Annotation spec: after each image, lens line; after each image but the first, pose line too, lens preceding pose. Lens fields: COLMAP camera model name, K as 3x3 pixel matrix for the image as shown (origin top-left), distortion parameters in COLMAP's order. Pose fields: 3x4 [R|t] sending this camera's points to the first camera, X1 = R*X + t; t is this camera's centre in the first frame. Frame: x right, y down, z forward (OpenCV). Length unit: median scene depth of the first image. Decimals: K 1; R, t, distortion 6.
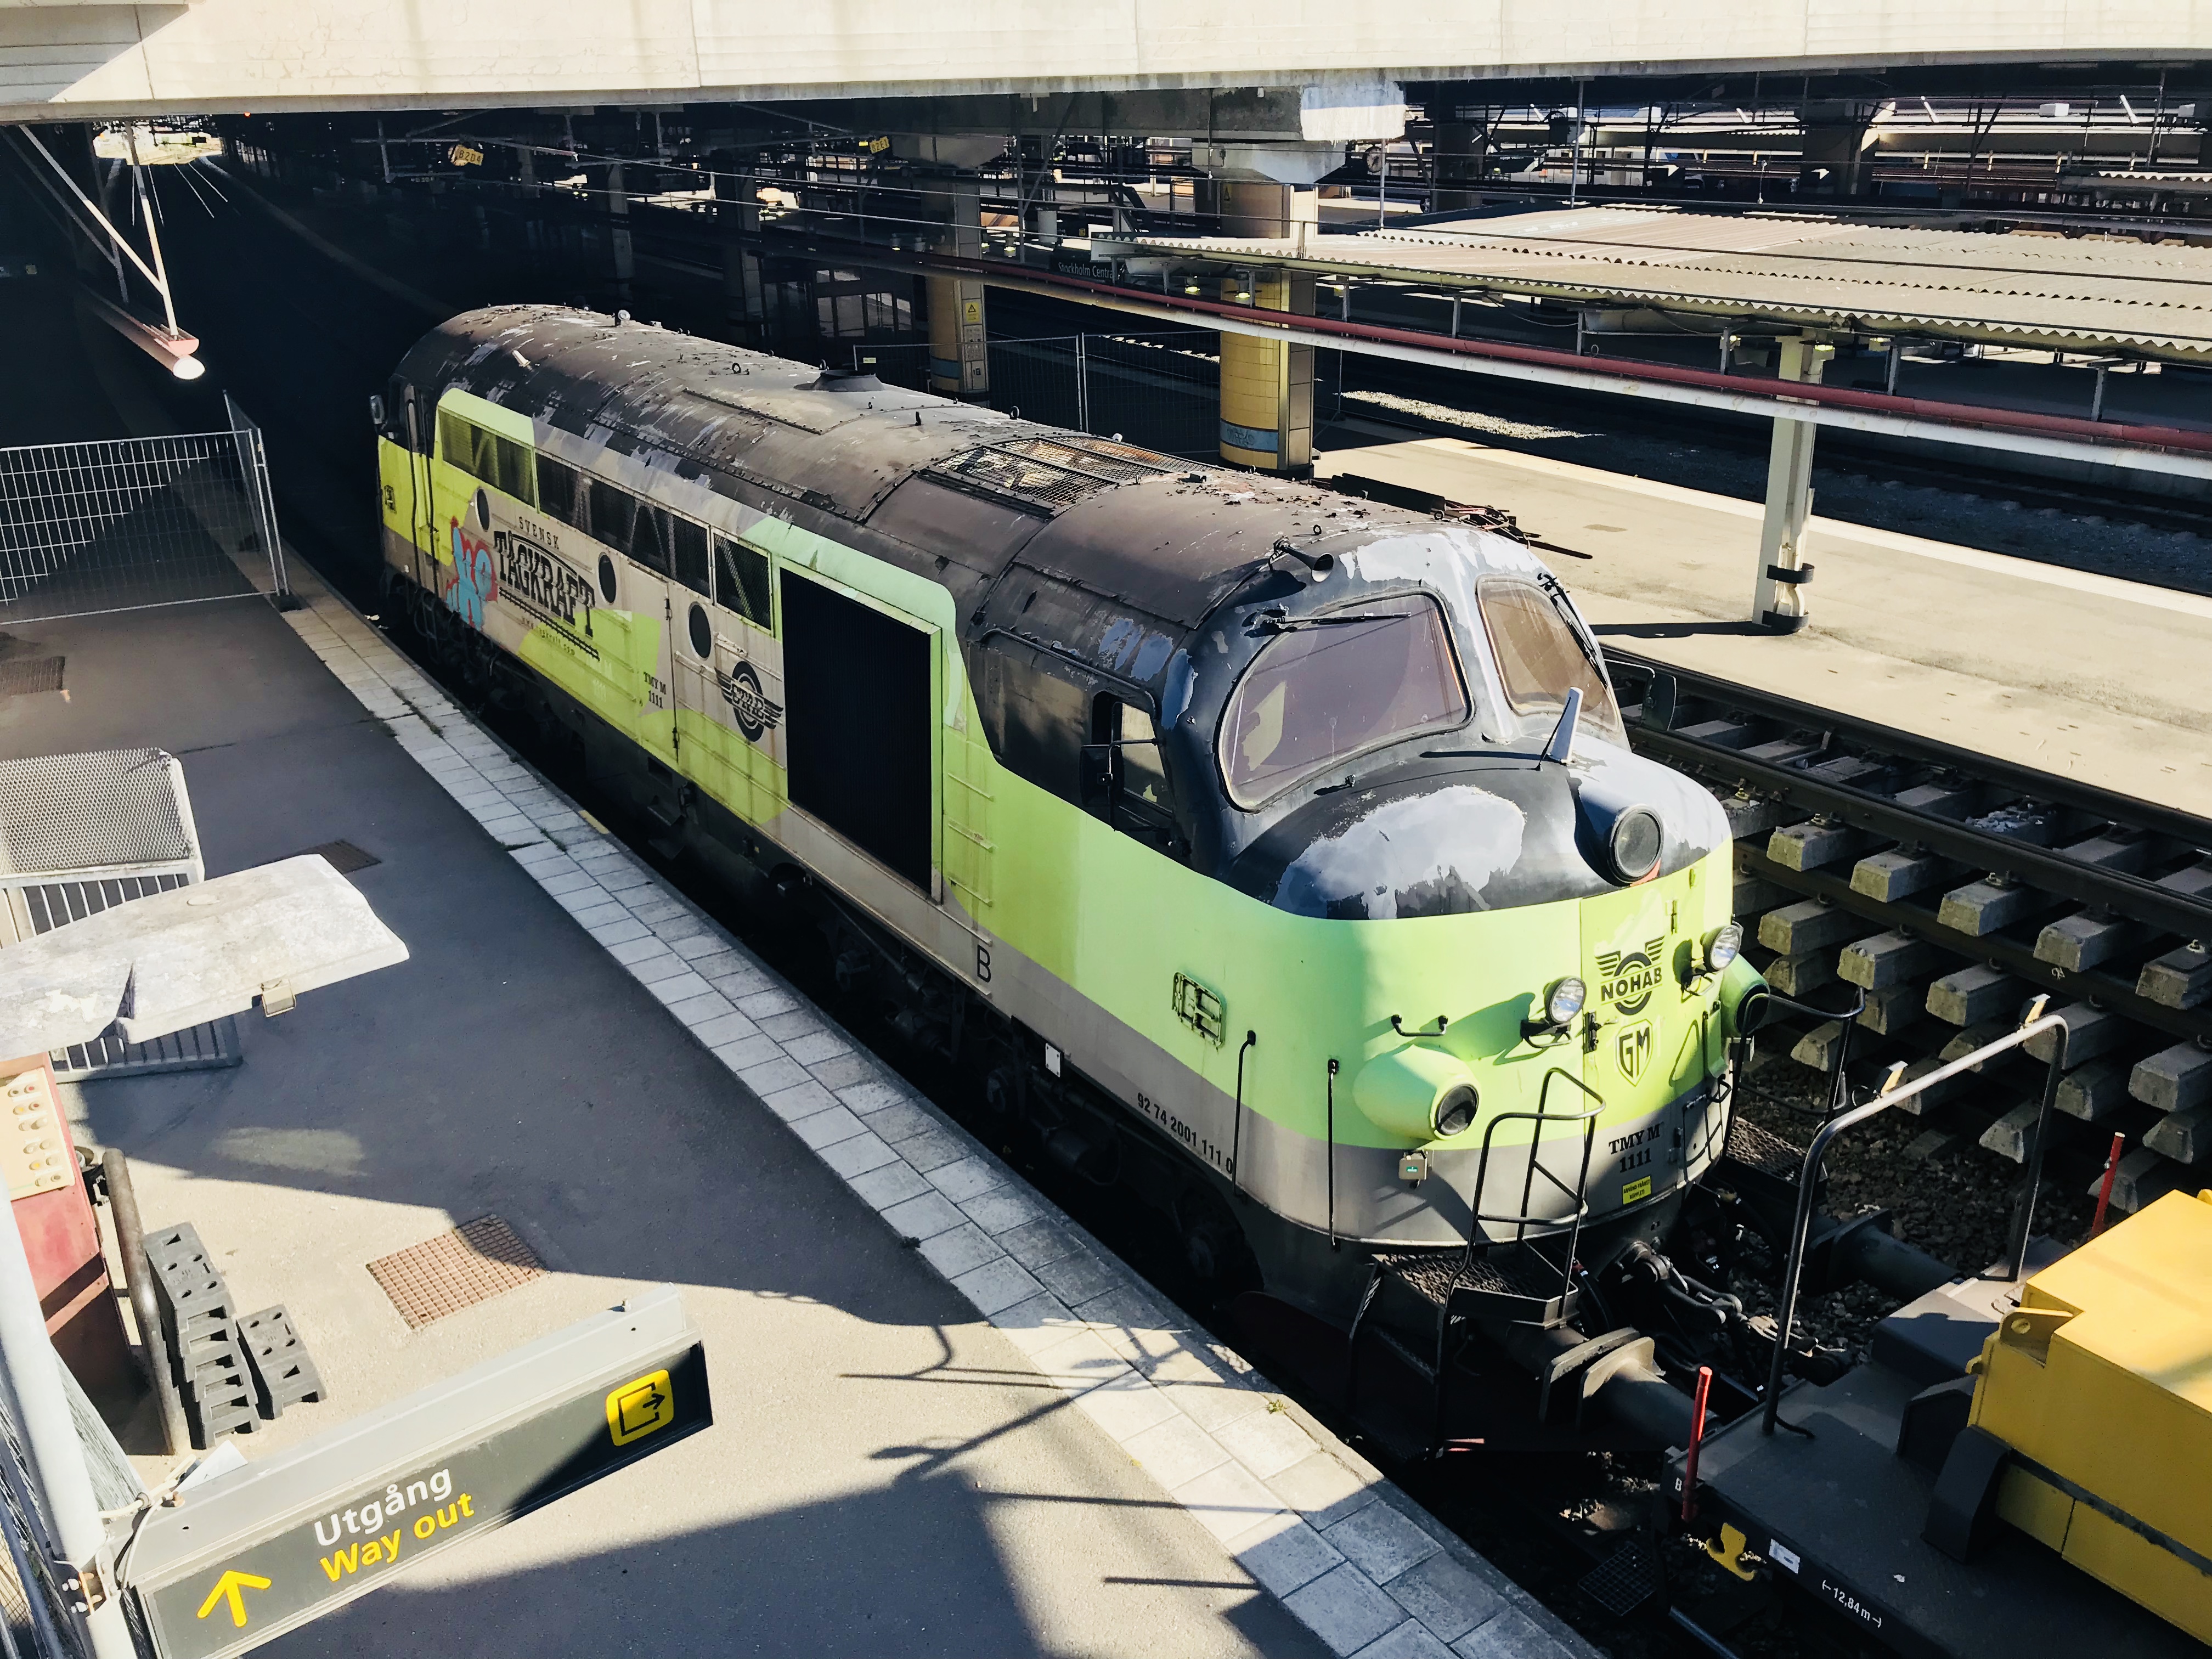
lens RADIAL K [[1787.5, 0, 1117.6], [0, 1787.5, 834.5], [0, 0, 1]] dist [0.110272, -0.238935]
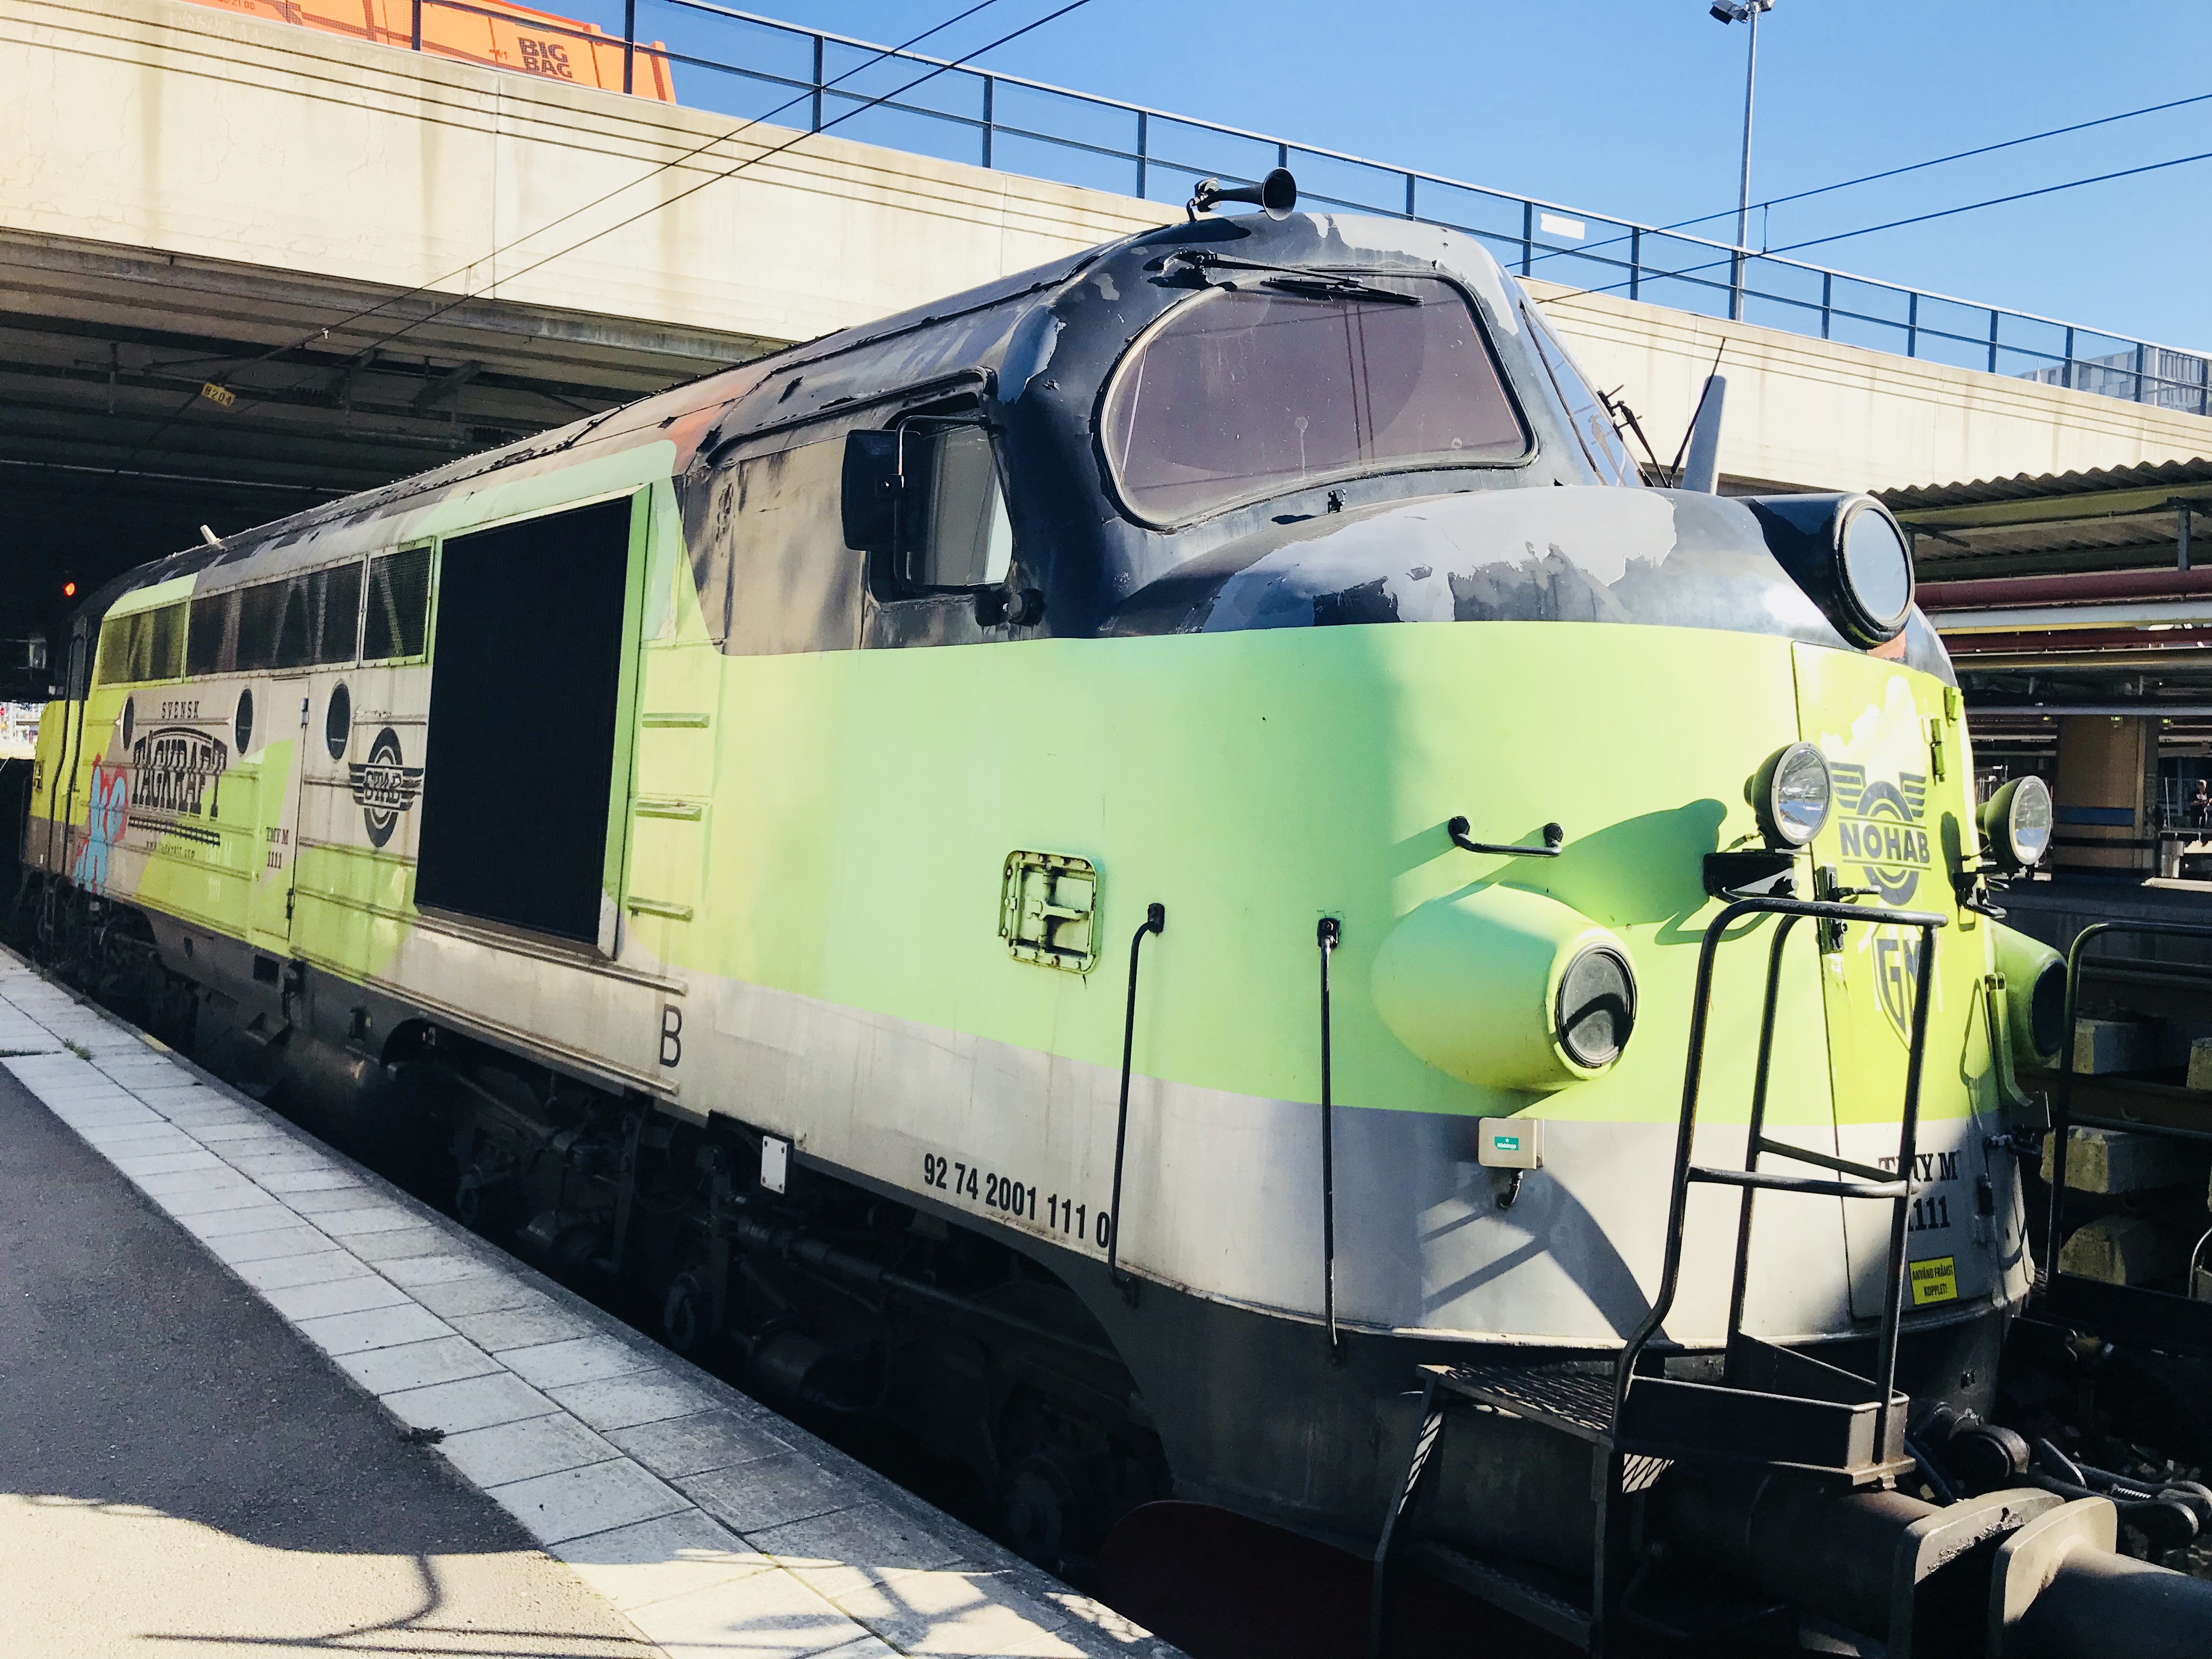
lens RADIAL K [[1798.8, 0, 1106.0], [0, 1798.8, 829.5], [0, 0, 1]] dist [0.007390, 0.005207]
pose [[0.996402, 0.045480, 0.071522, 0.023985], [-0.016771, 0.932950, -0.359614, 0.262982], [-0.083082, 0.357121, 0.930356, 0.522565]]
